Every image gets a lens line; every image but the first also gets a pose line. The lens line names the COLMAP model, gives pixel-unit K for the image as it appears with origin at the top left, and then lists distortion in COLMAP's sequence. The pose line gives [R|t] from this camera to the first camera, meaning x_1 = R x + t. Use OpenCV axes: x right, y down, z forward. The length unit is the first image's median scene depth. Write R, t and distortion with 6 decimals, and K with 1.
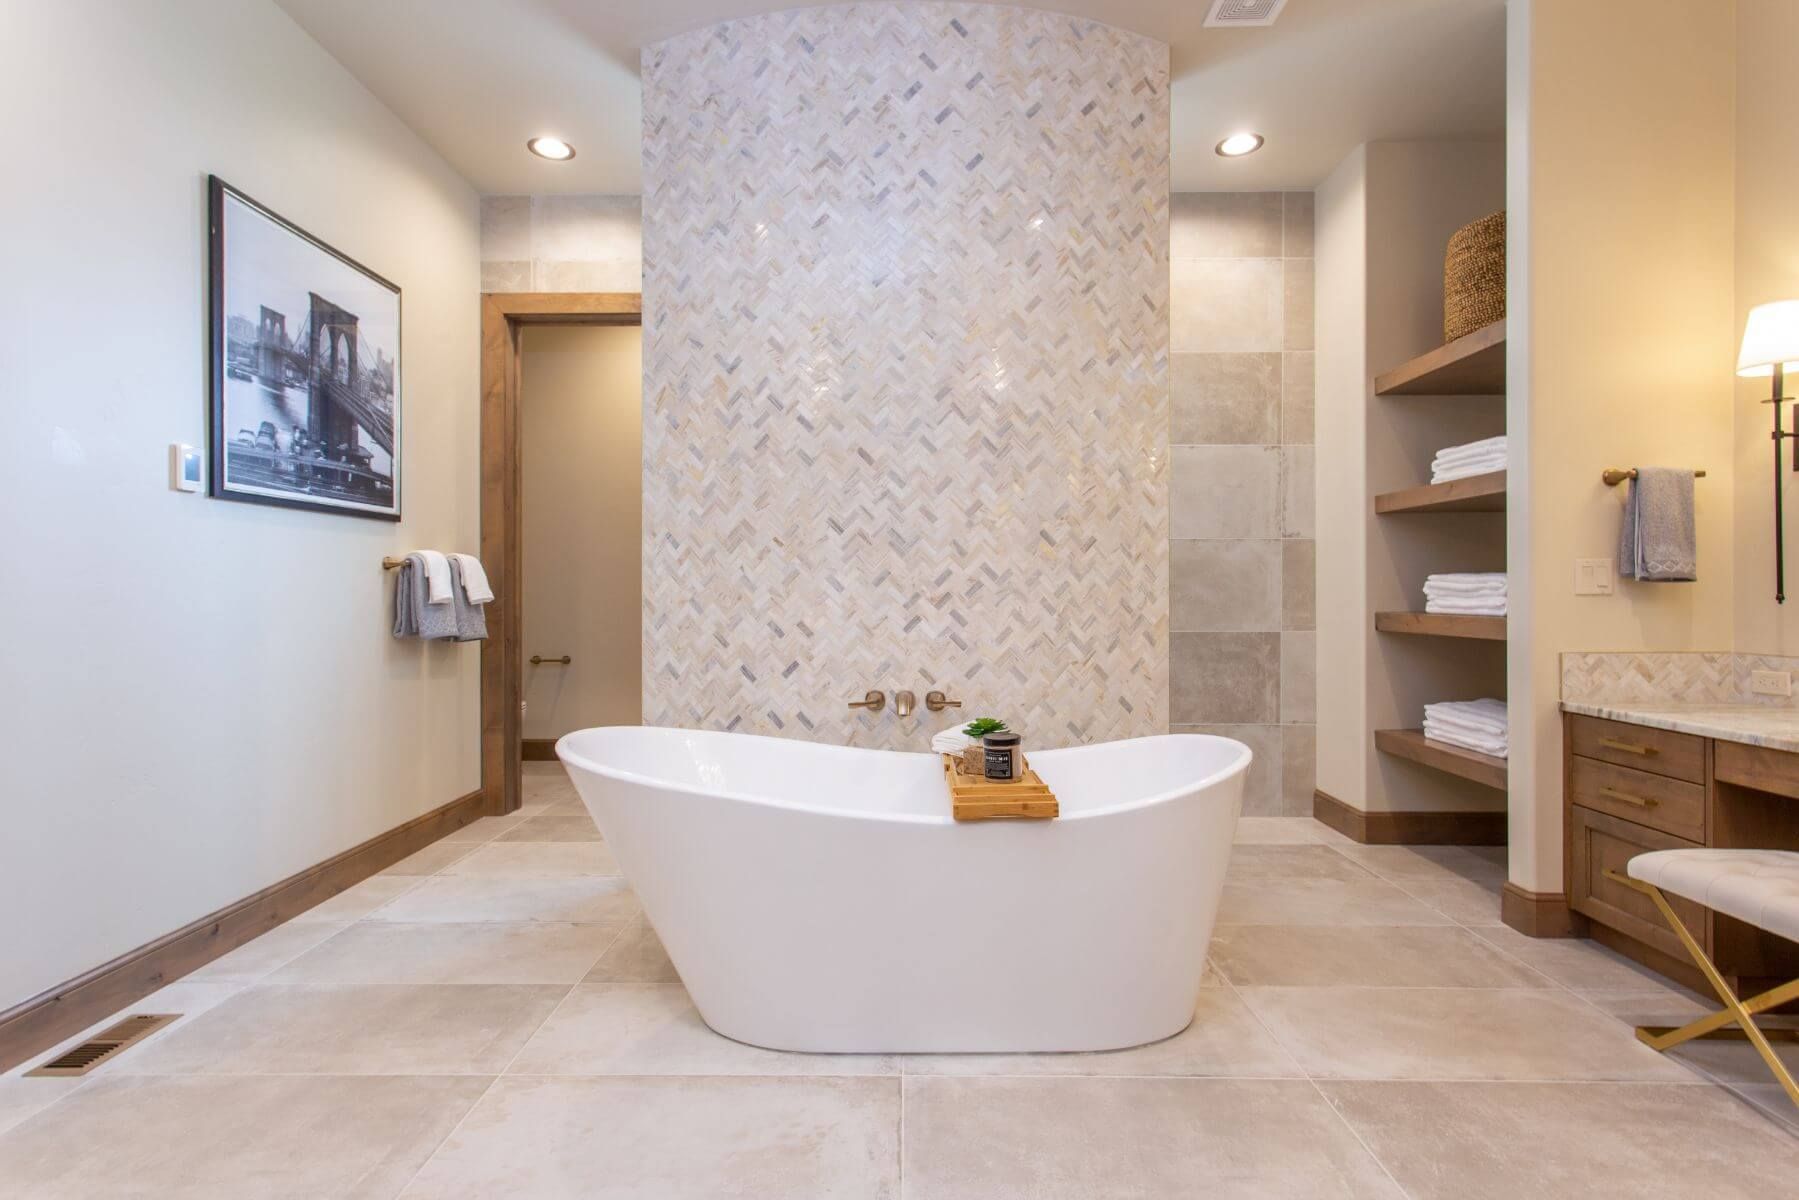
lens RADIAL K [[864.5, 0, 897.3], [0, 864.5, 597.0], [0, 0, 1]] dist [0.015602, 0.000183]
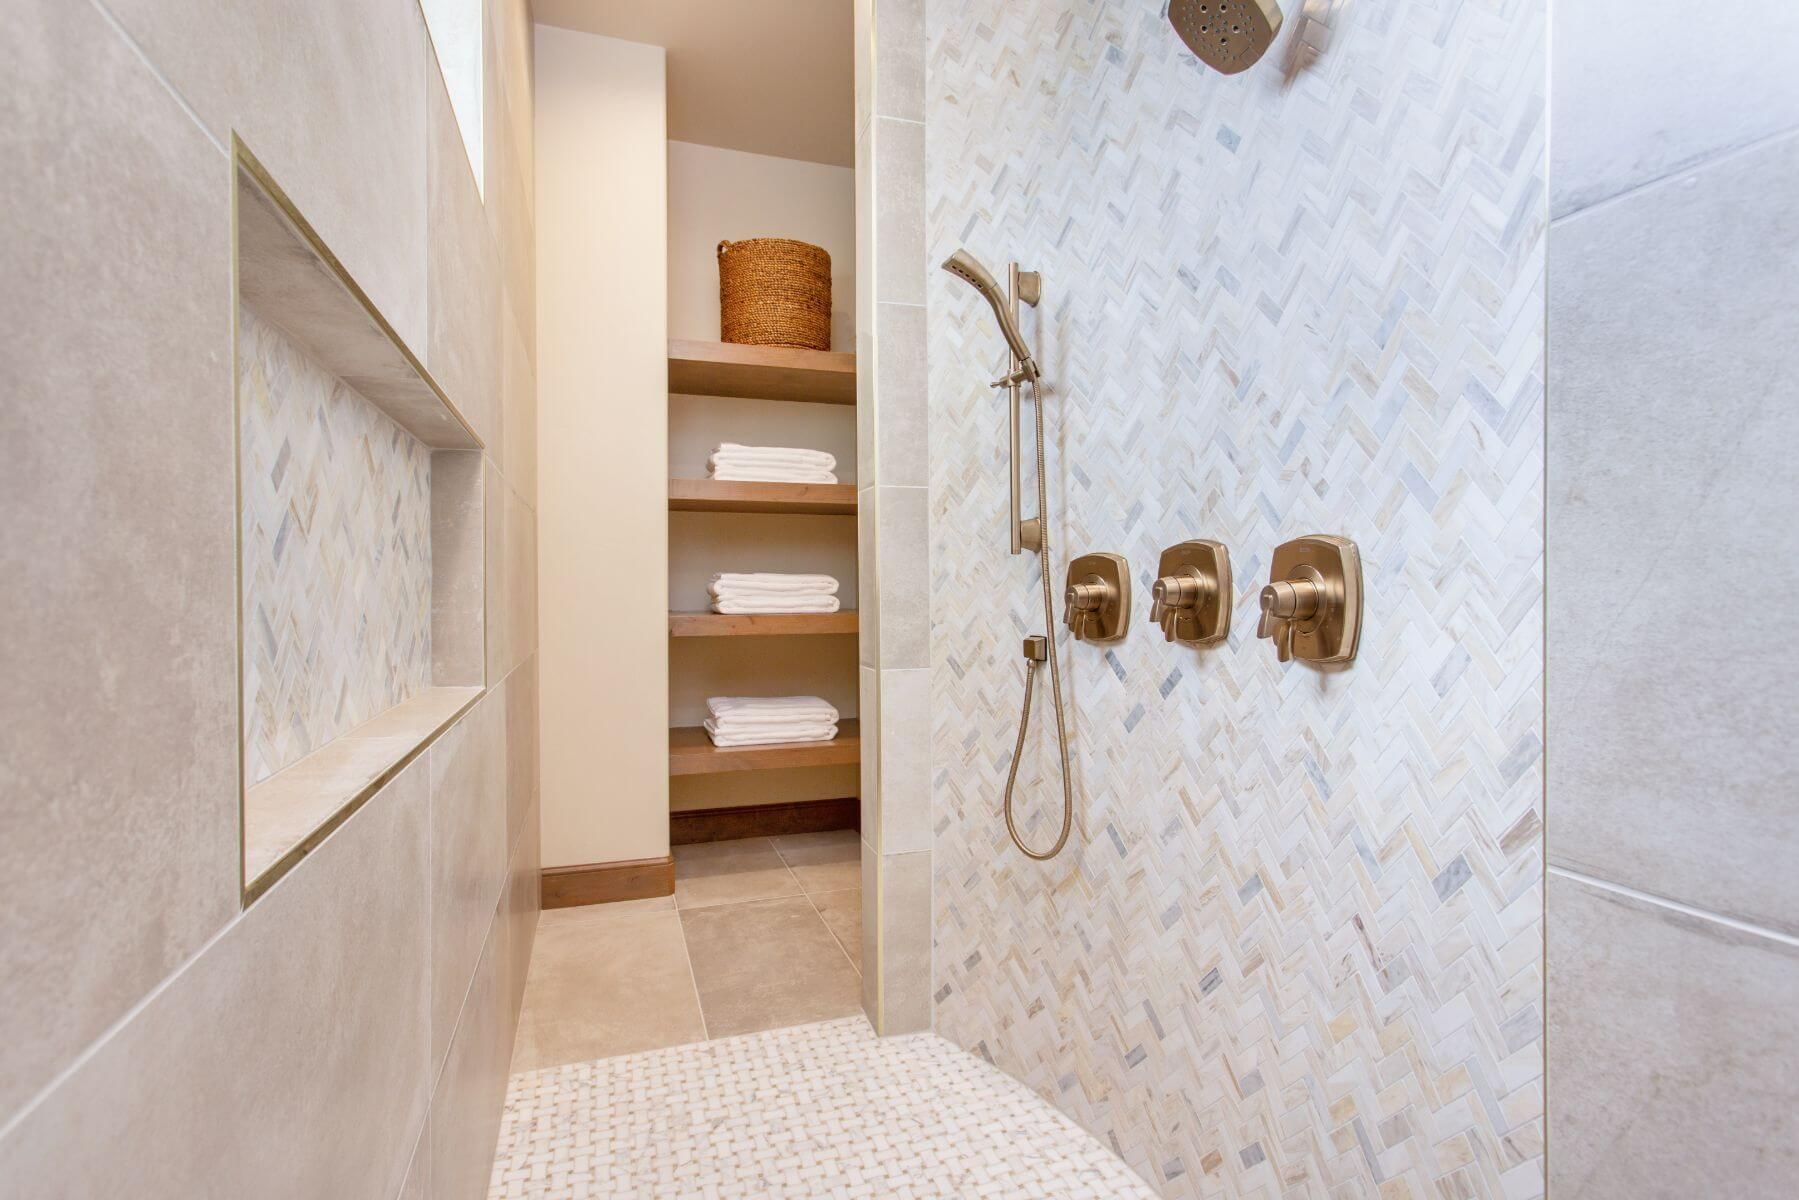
lens RADIAL K [[864.5, 0, 896.2], [0, 864.5, 591.3], [0, 0, 1]] dist [0.015602, 0.000183]
pose [[-0.324872, -0.000788, 0.945758, -0.340477], [0.005406, 0.999982, 0.002691, -0.007362], [-0.945742, 0.005987, -0.324862, 1.137083]]
